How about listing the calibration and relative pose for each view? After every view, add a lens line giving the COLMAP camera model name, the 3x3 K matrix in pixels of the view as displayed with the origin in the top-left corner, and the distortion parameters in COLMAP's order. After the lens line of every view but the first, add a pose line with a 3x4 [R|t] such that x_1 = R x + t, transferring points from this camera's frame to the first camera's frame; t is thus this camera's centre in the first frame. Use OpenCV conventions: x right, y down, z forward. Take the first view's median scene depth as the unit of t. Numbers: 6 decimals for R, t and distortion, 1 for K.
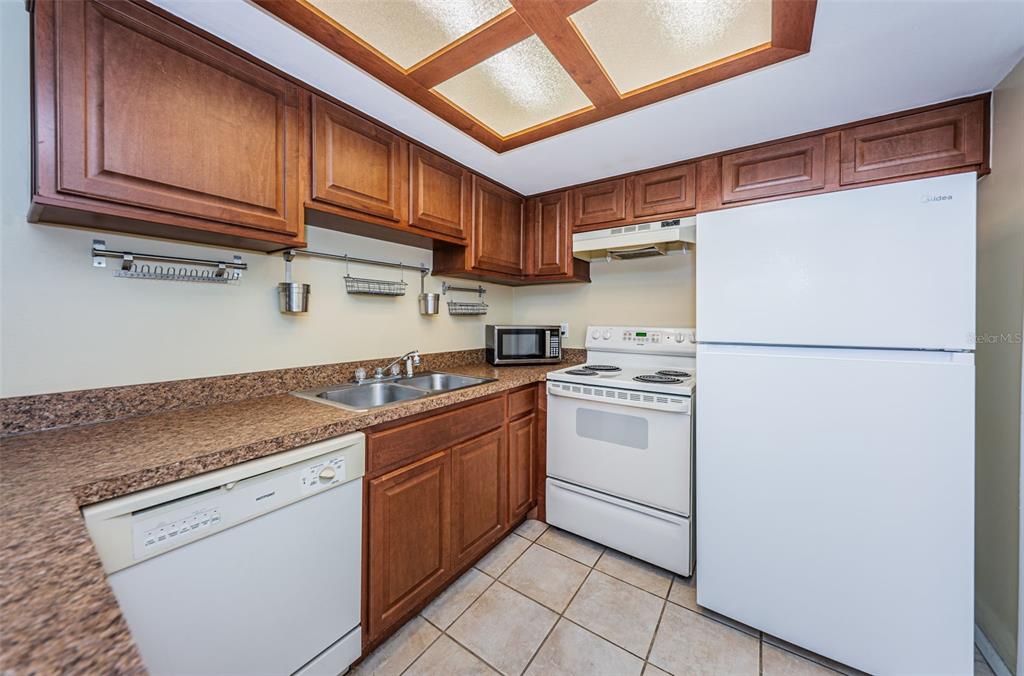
lens RADIAL K [[363.1, 0, 510.8], [0, 363.1, 319.6], [0, 0, 1]] dist [0.000044, -0.000096]
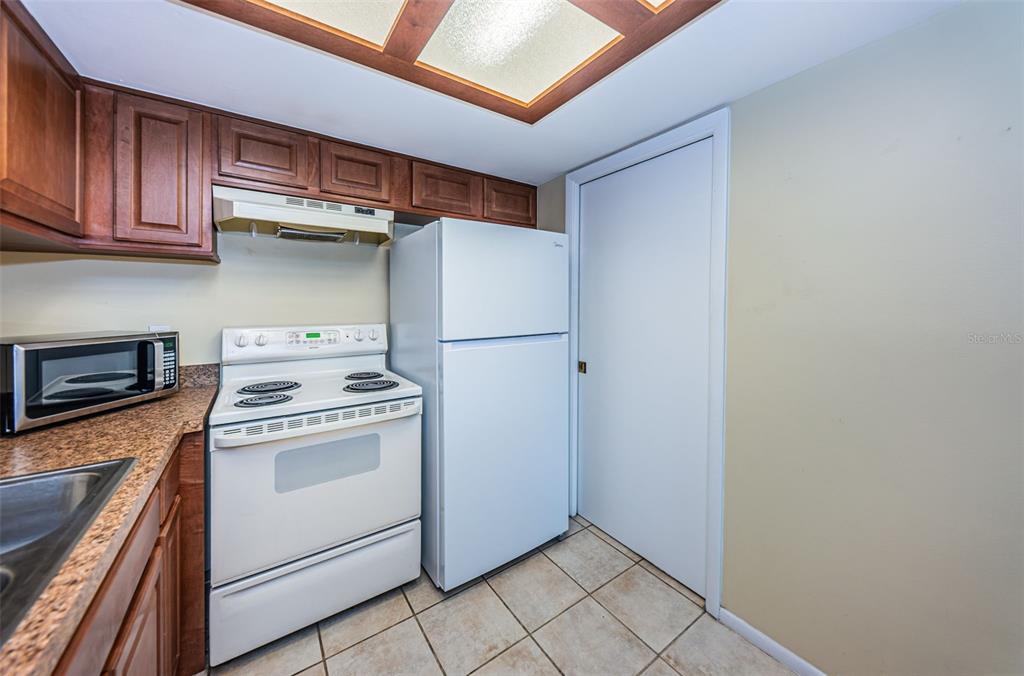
lens RADIAL K [[363.1, 0, 510.0], [0, 363.1, 306.3], [0, 0, 1]] dist [0.000044, -0.000096]
pose [[0.341307, -0.011204, 0.939885, -0.286973], [0.000813, 0.999932, 0.011625, -0.036782], [-0.939952, -0.003203, 0.341293, 0.342854]]
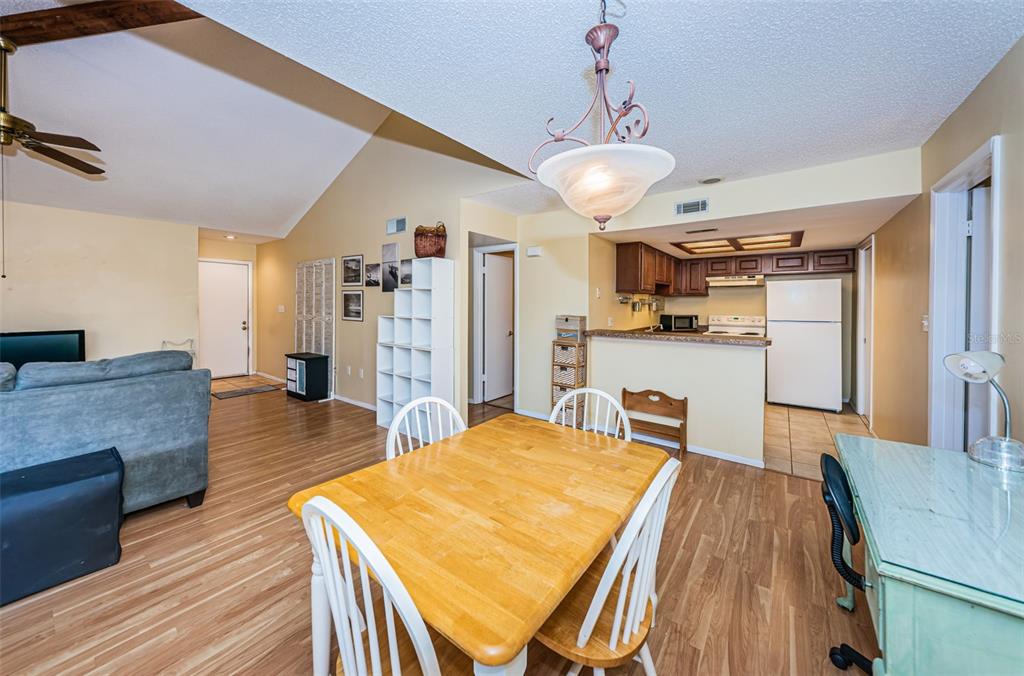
lens RADIAL K [[363.1, 0, 505.3], [0, 363.1, 305.3], [0, 0, 1]] dist [0.000044, -0.000096]
pose [[0.998655, -0.000218, -0.051840, -1.193466], [-0.000054, 0.999986, -0.005229, -0.041545], [0.051840, 0.005224, 0.998642, -1.704396]]
